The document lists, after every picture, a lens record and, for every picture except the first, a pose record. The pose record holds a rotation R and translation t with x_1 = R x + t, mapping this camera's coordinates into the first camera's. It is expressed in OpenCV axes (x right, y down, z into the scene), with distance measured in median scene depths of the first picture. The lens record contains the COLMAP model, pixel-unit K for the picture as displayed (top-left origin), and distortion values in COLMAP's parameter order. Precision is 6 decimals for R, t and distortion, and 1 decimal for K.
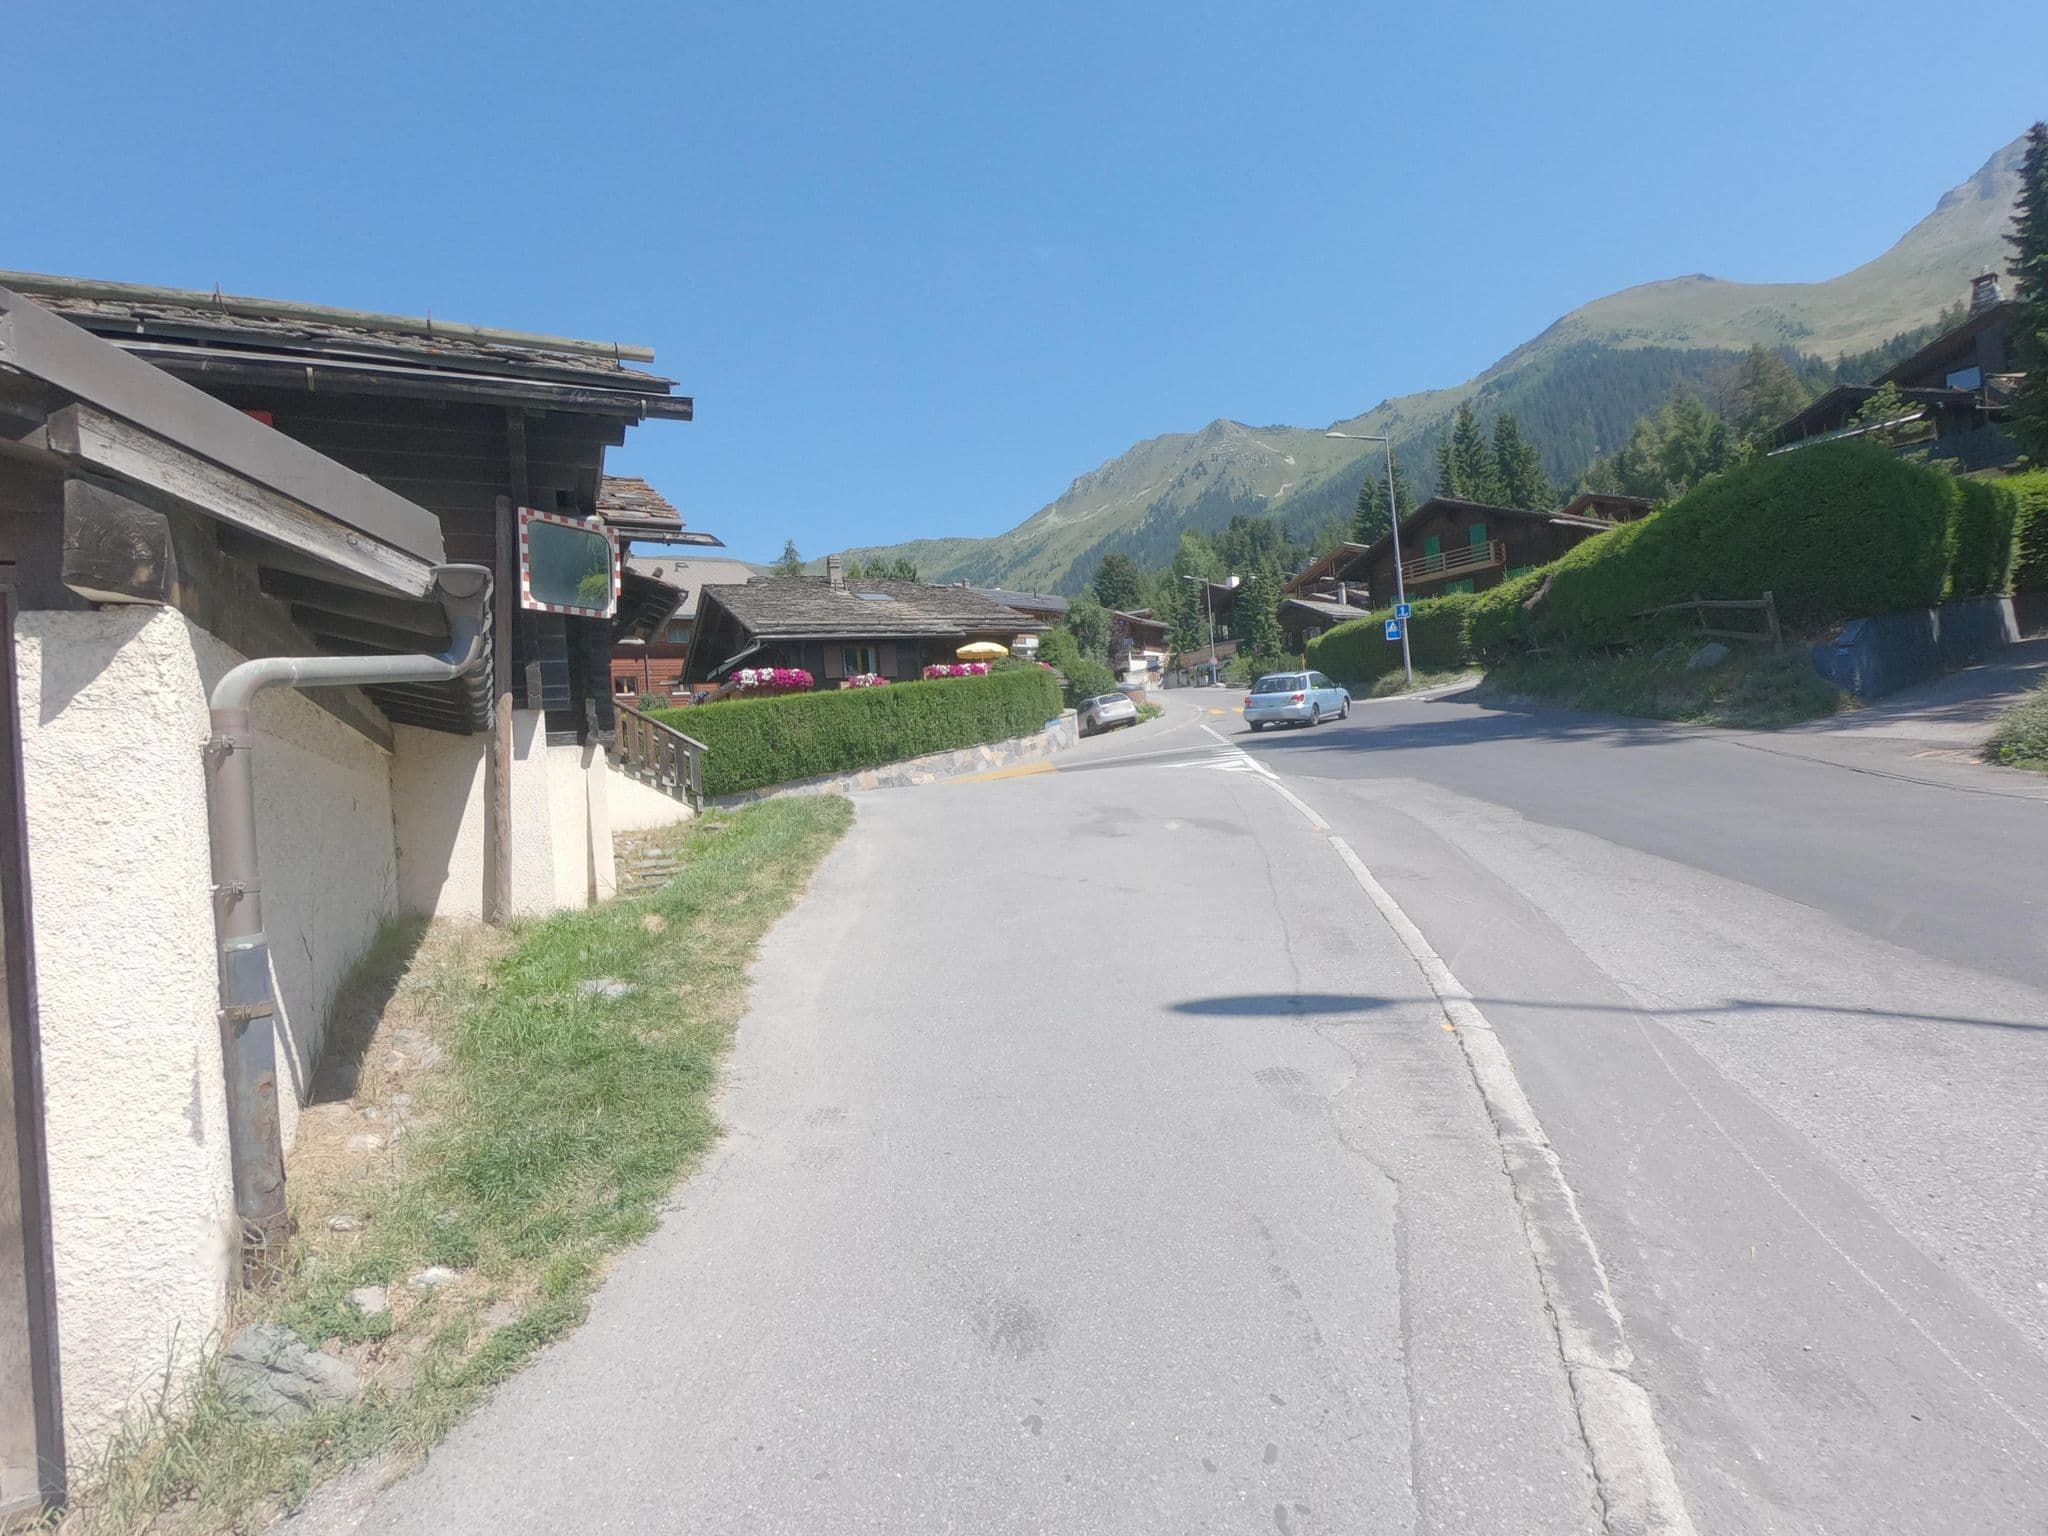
lens RADIAL K [[1611.7, 0, 1024.0], [0, 1611.7, 768.0], [0, 0, 1]] dist [0.002718, -0.062594]
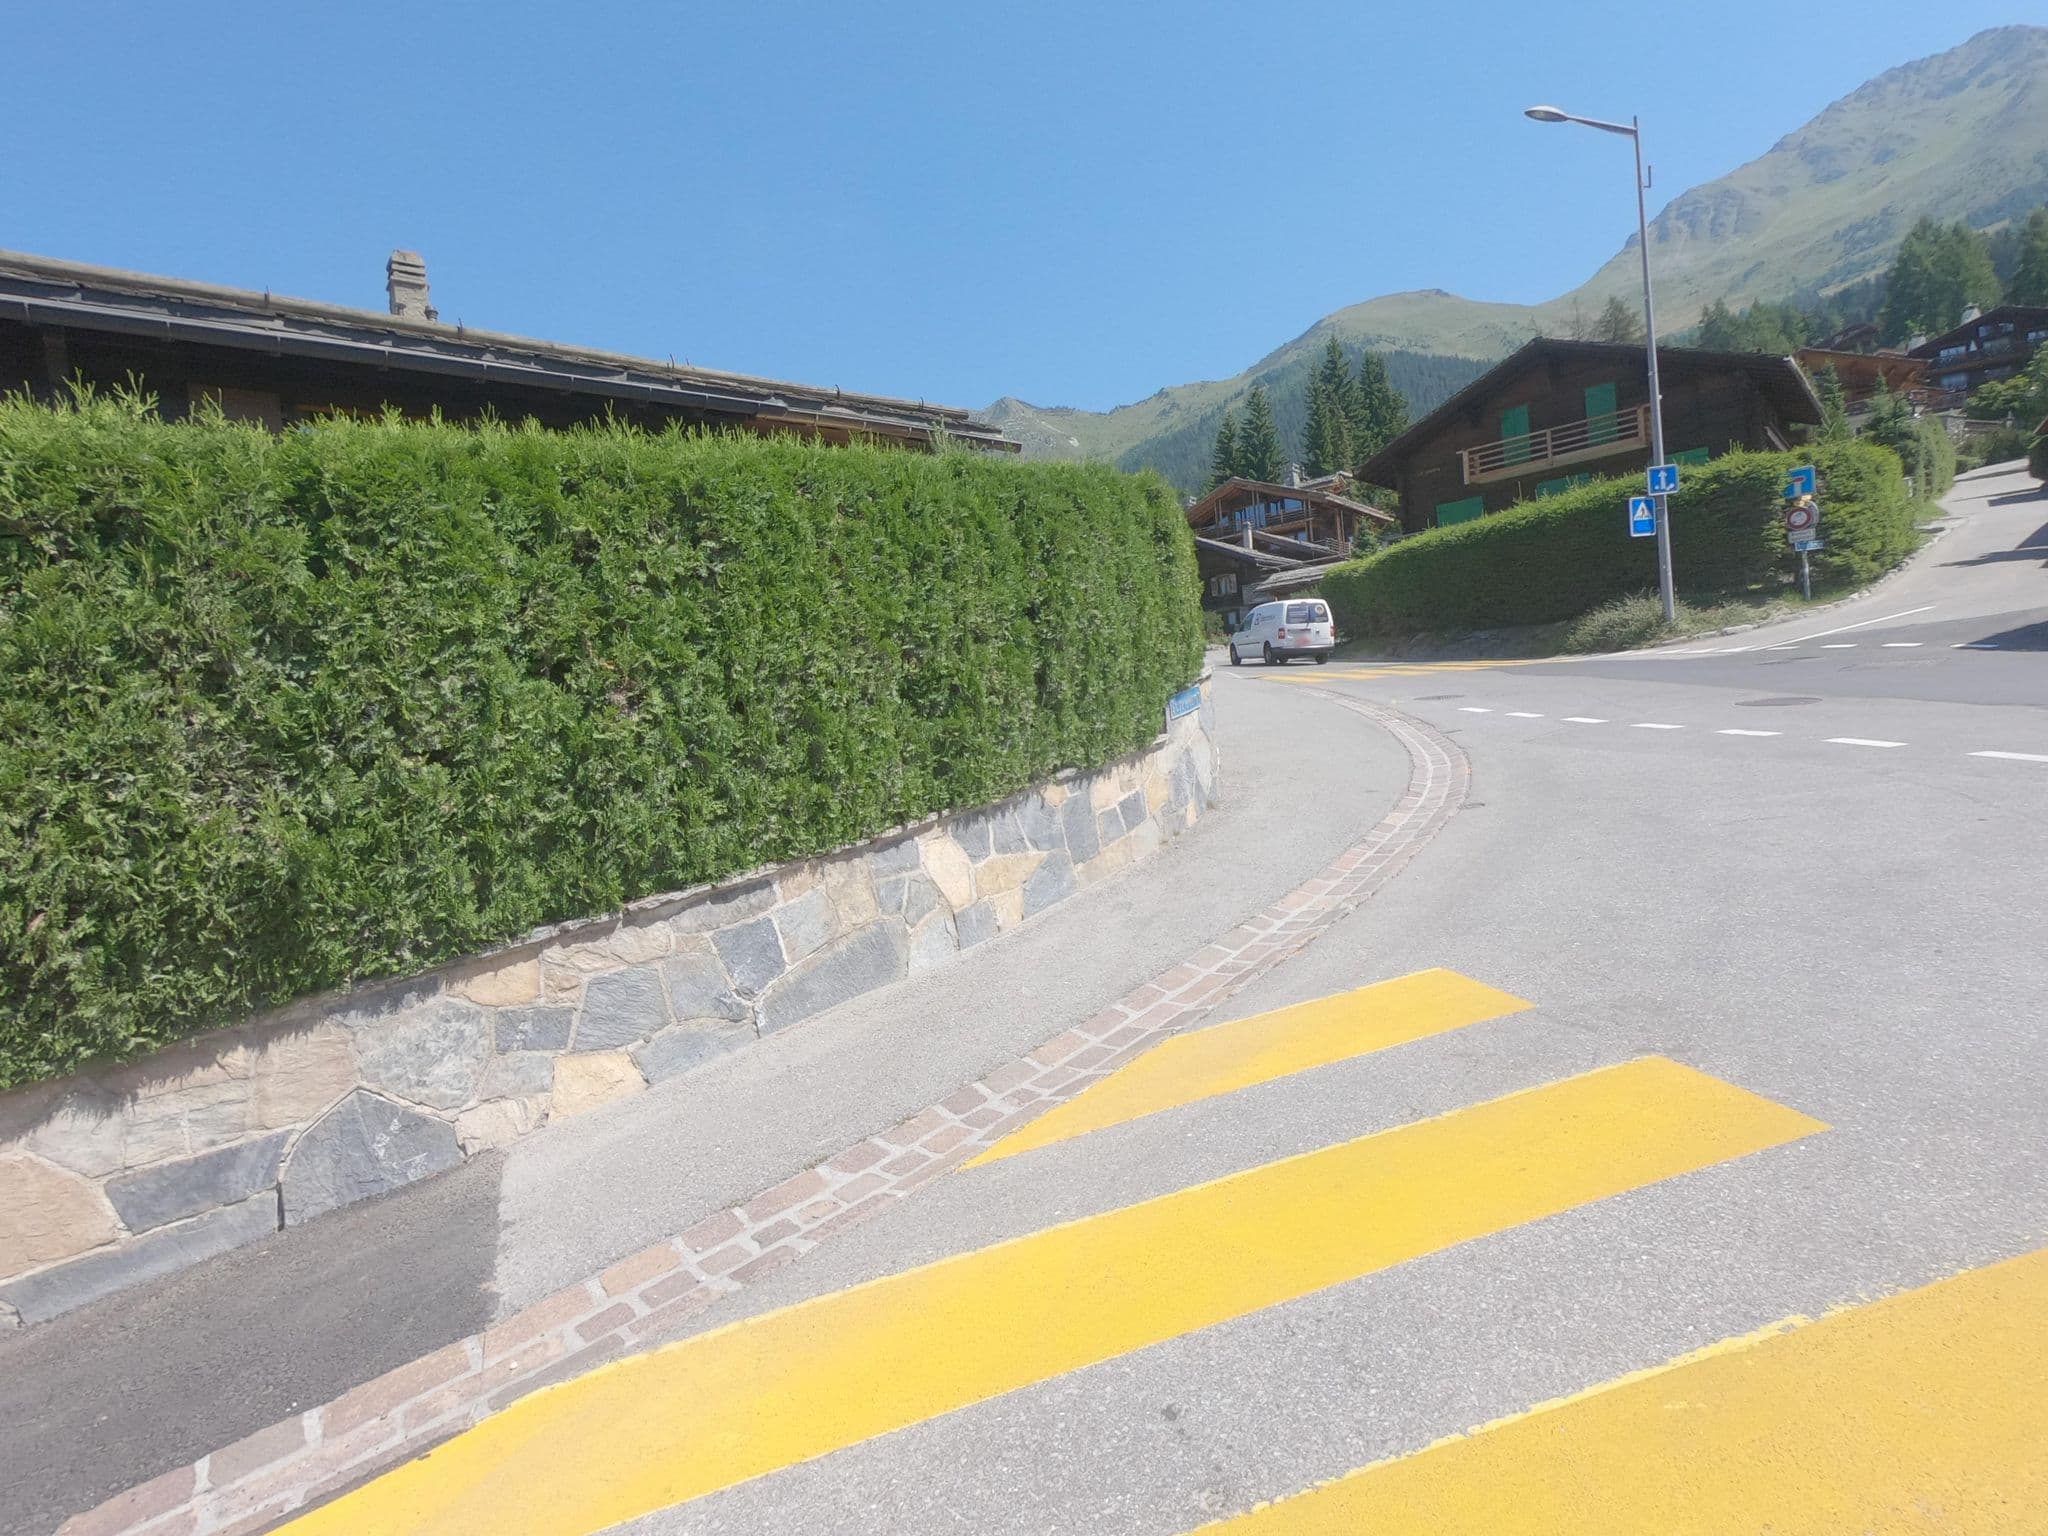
lens RADIAL K [[979.1, 0, 1014.6], [0, 979.1, 760.5], [0, 0, 1]] dist [-0.000937, -0.000455]
pose [[0.972374, -0.013896, 0.233014, -0.034523], [0.005853, 0.999364, 0.035174, -0.020941], [-0.233355, -0.032838, 0.971837, 0.732676]]
